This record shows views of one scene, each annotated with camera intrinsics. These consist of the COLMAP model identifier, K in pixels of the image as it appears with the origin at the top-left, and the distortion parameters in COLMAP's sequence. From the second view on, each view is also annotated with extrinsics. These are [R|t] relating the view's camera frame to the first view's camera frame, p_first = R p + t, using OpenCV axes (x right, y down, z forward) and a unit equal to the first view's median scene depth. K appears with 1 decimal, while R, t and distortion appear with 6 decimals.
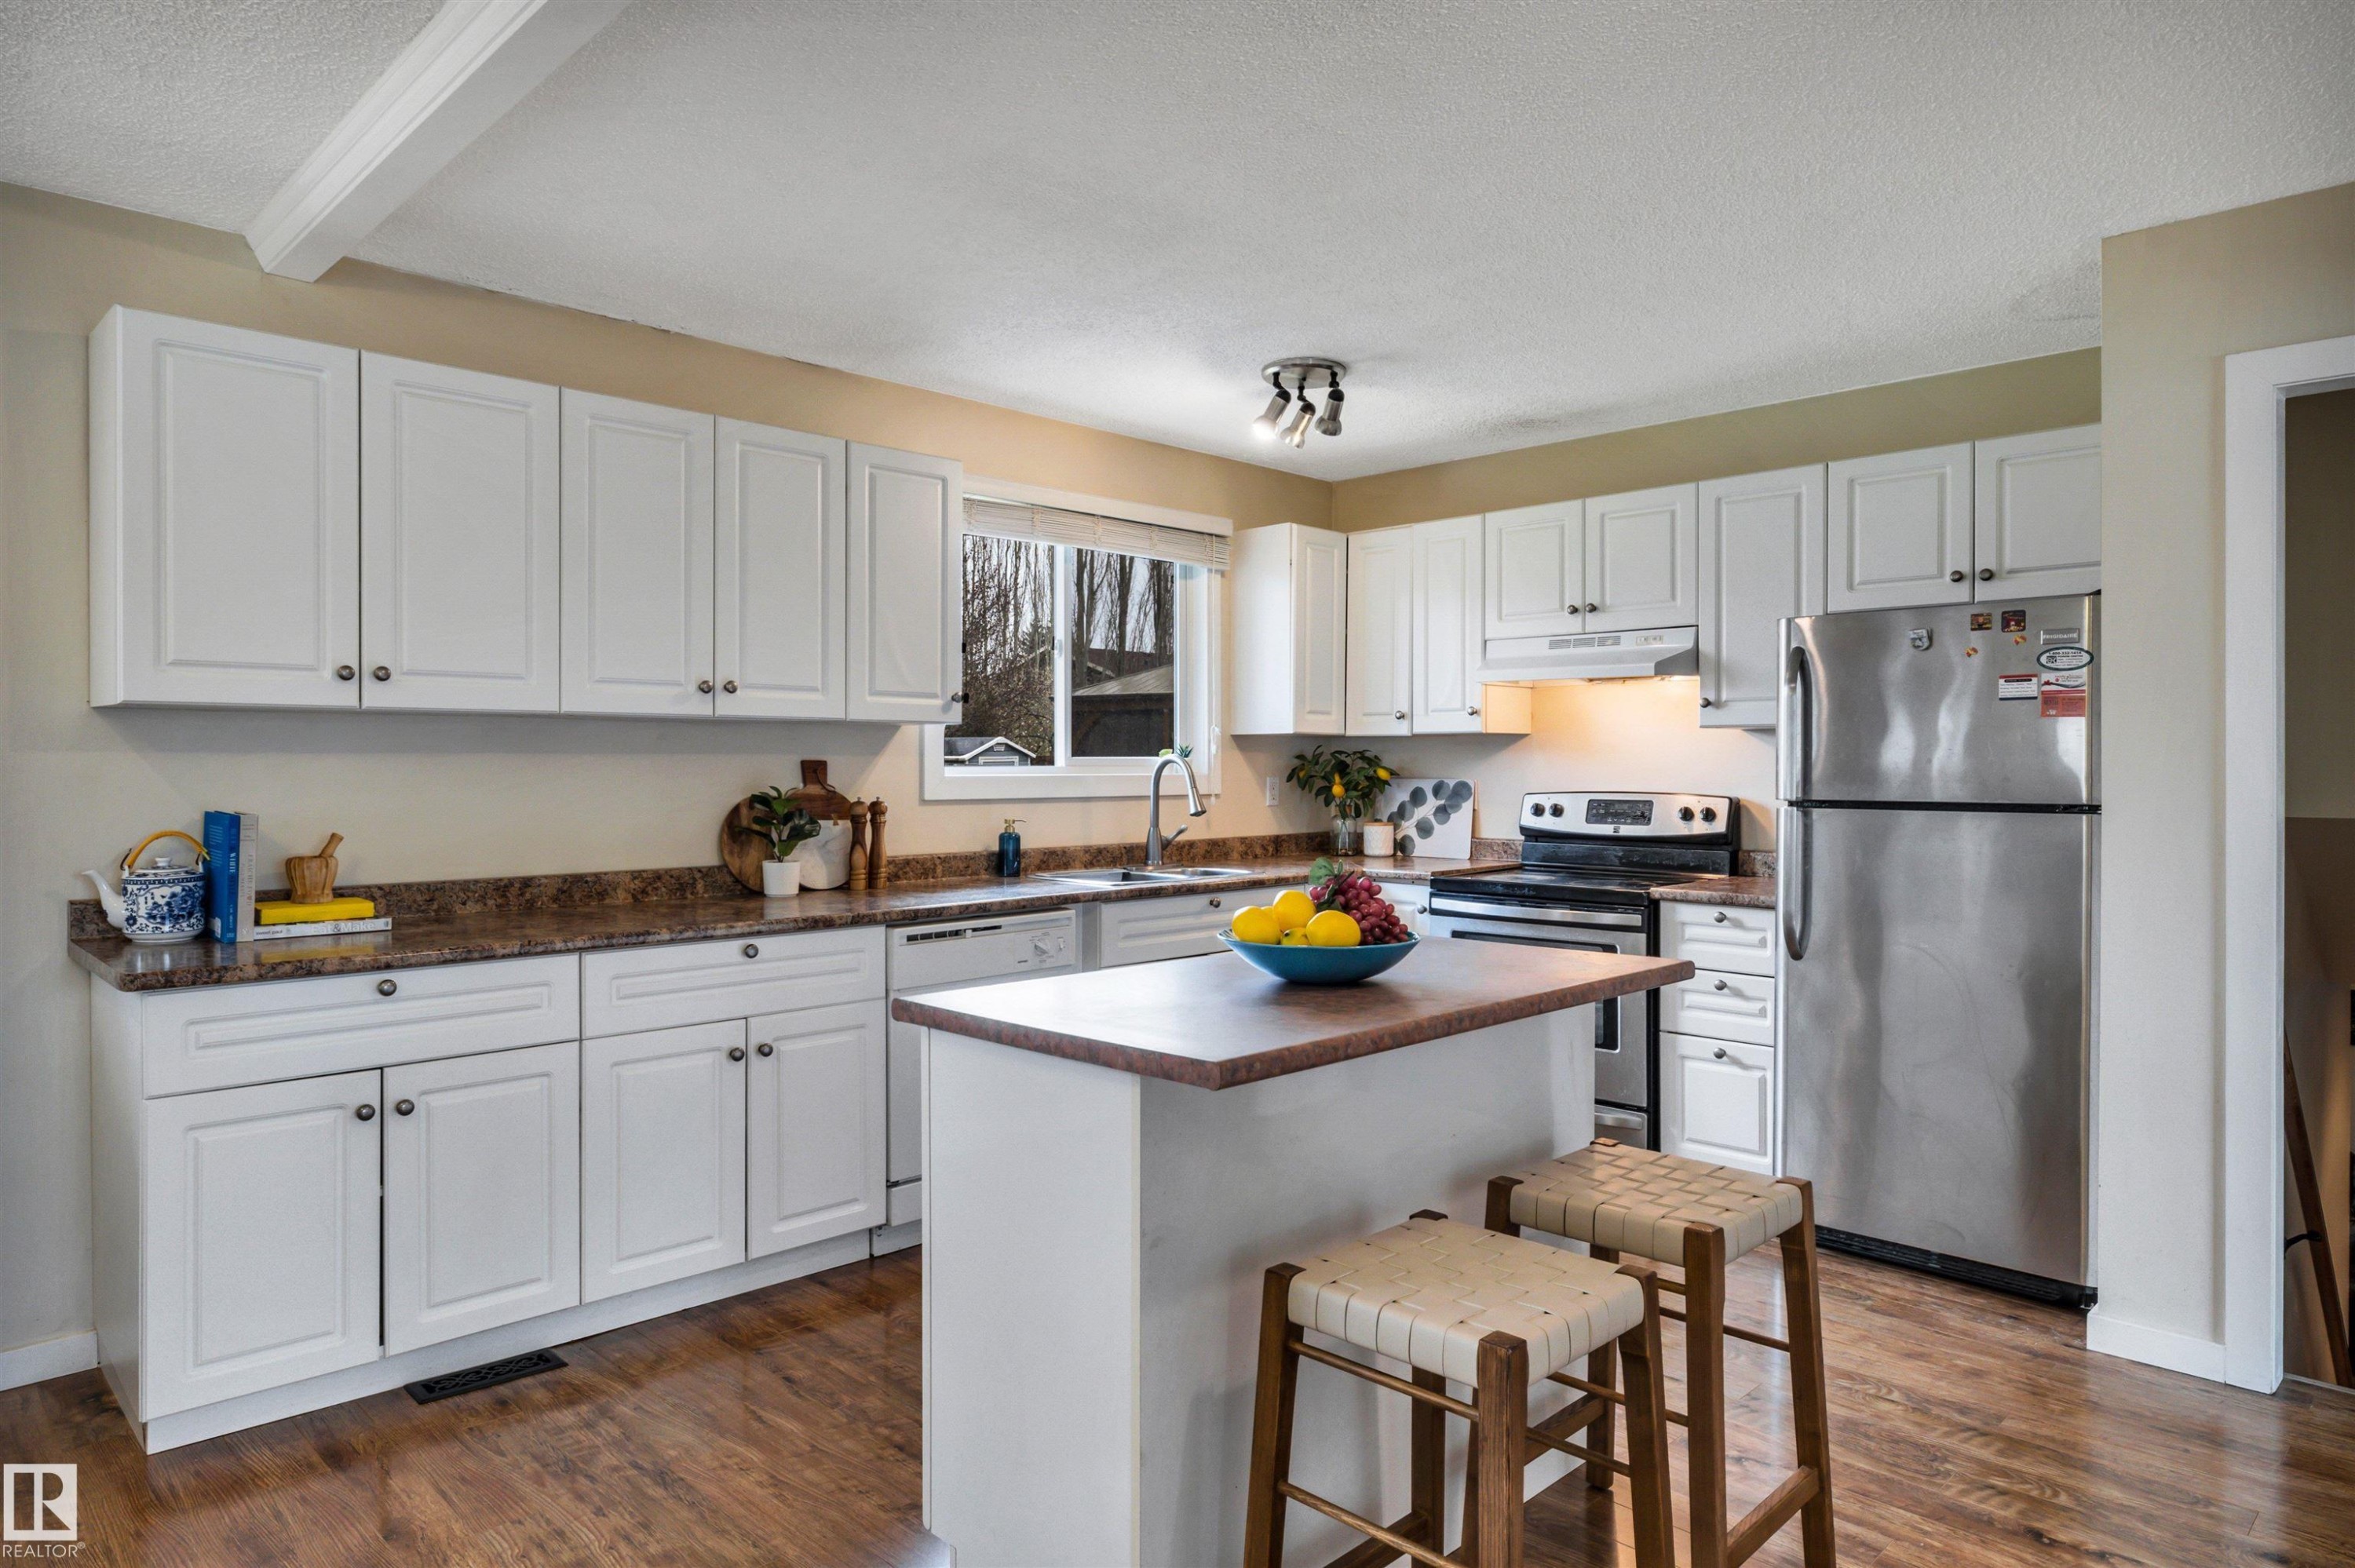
lens RADIAL K [[1428.3, 0, 1175.7], [0, 1428.3, 780.5], [0, 0, 1]] dist [-0.013953, 0.000564]
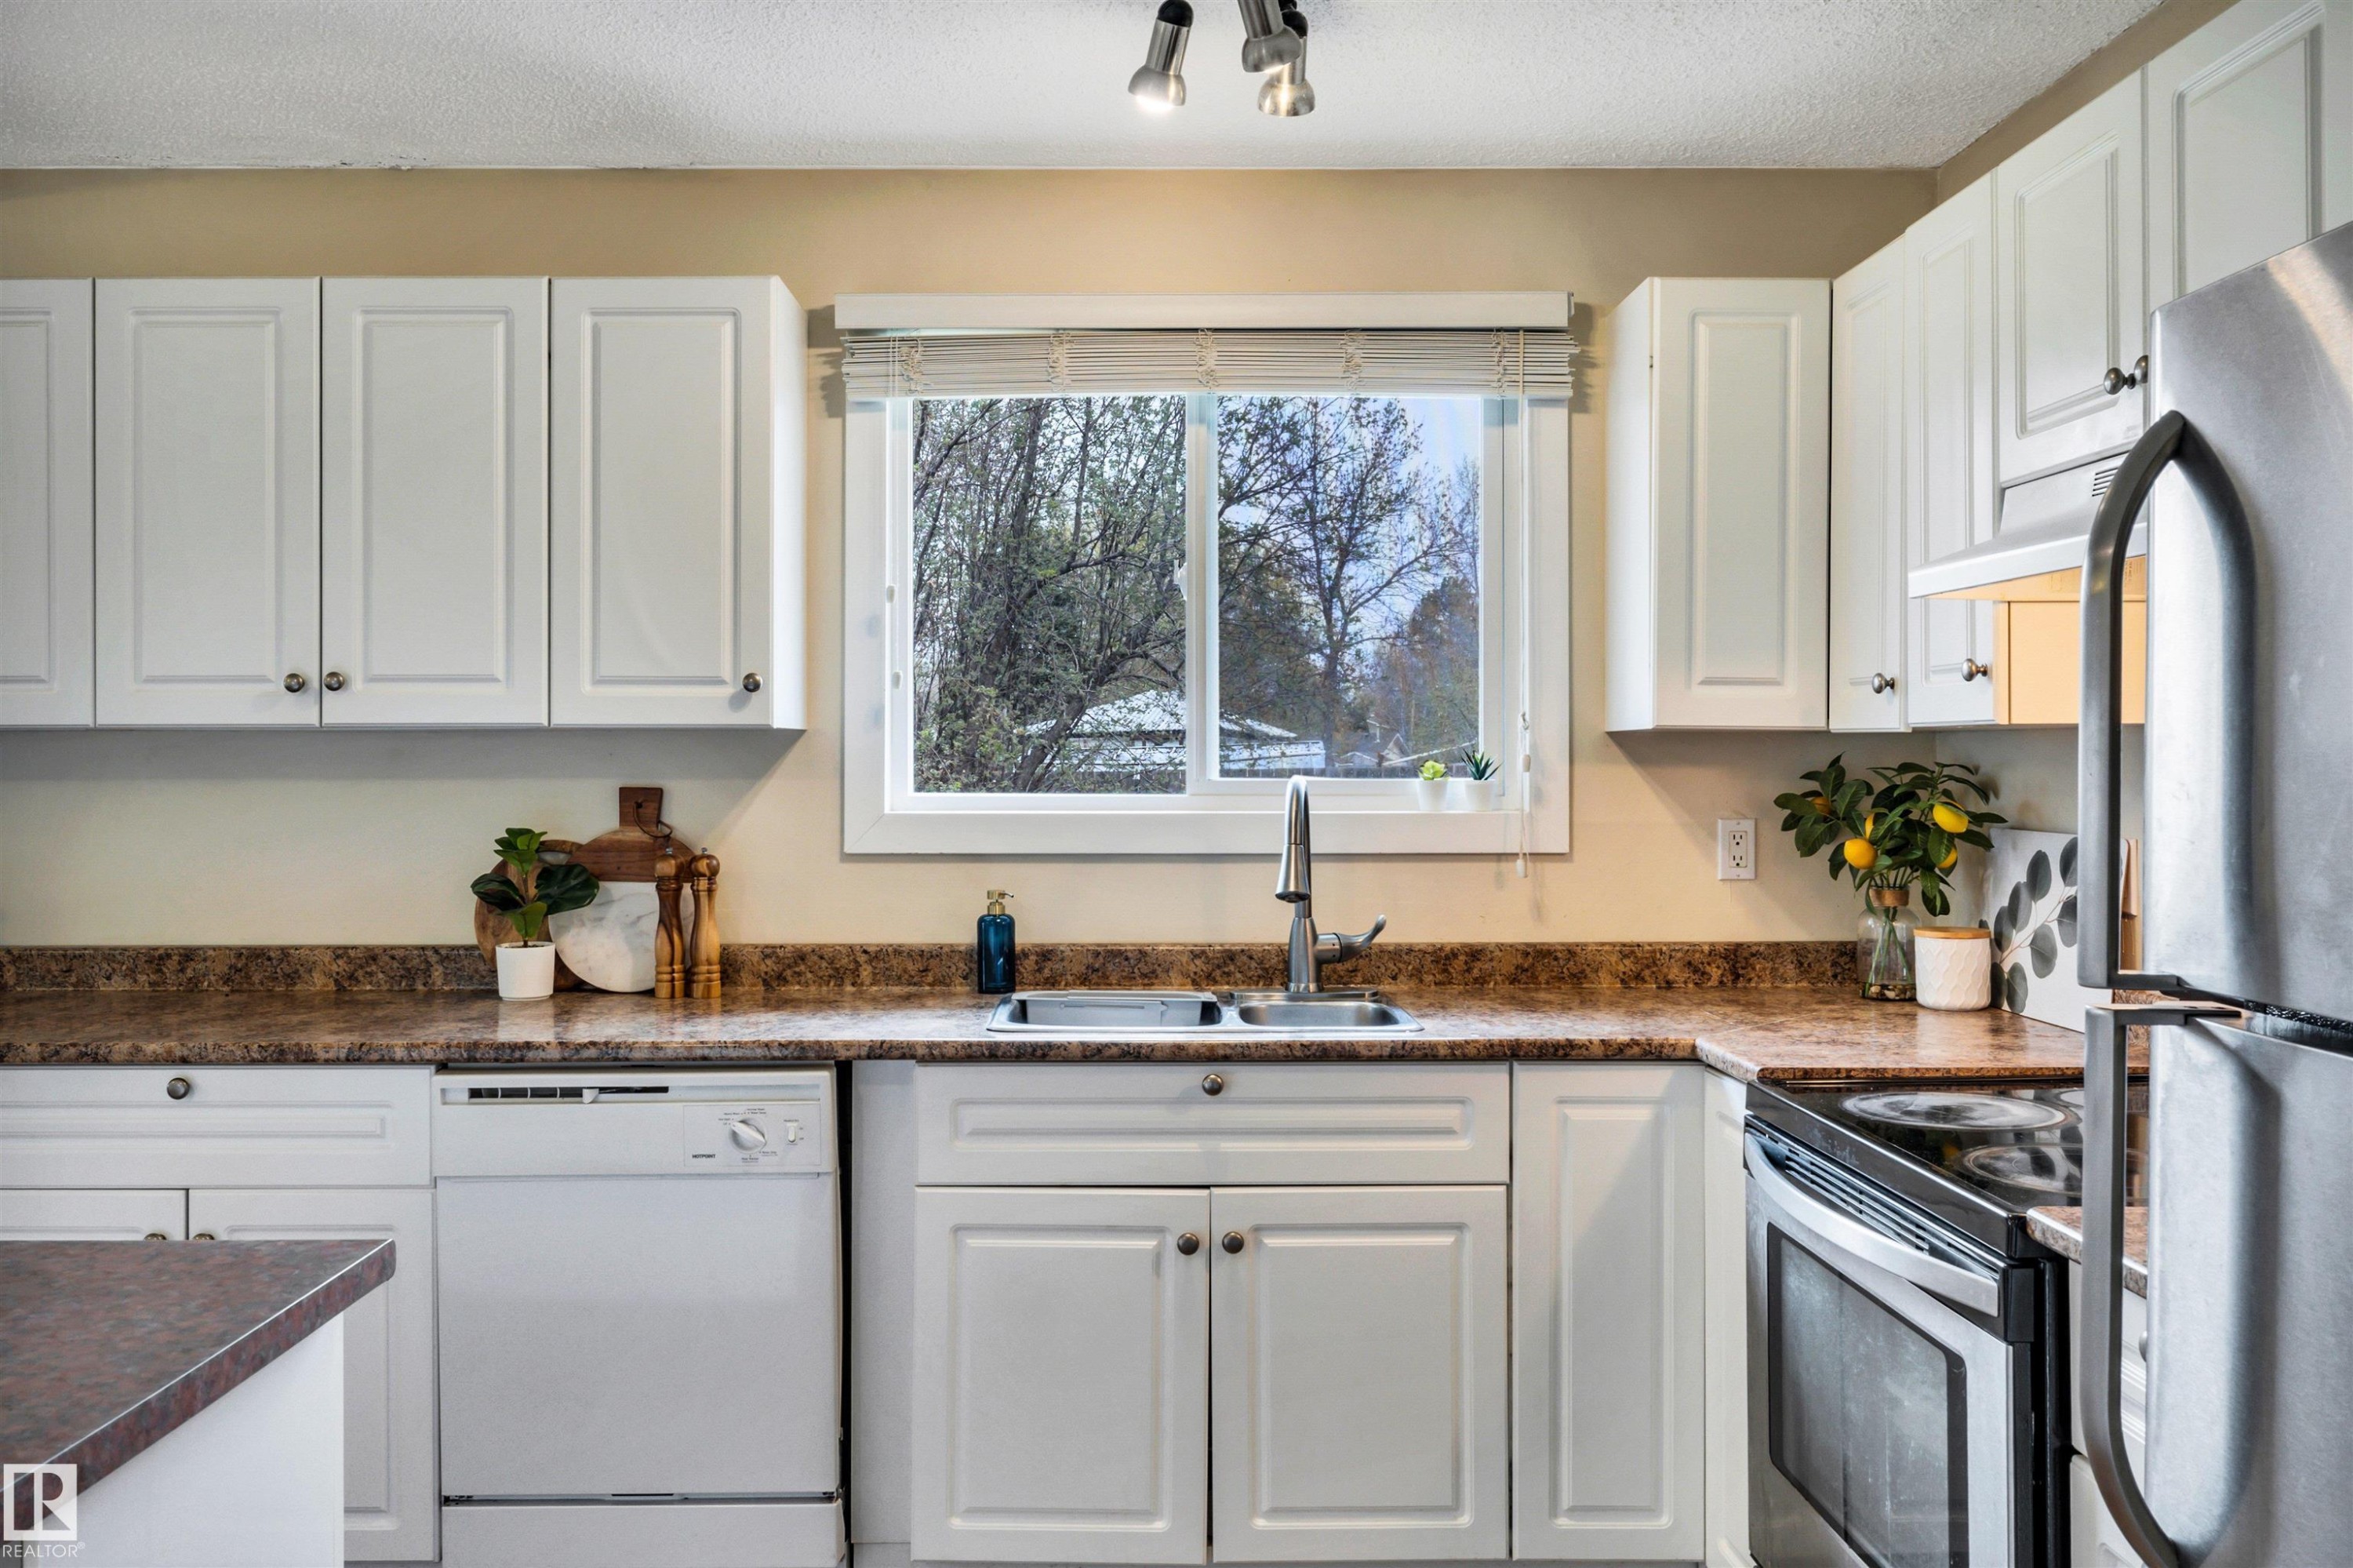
lens RADIAL K [[1866.1, 0, 1130.8], [0, 1866.1, 785.6], [0, 0, 1]] dist [-0.004470, -0.001056]
pose [[0.703760, 0.006055, -0.710412, 0.488756], [-0.007161, 0.999973, 0.001429, -0.017887], [0.710402, 0.004081, 0.703785, 0.560886]]
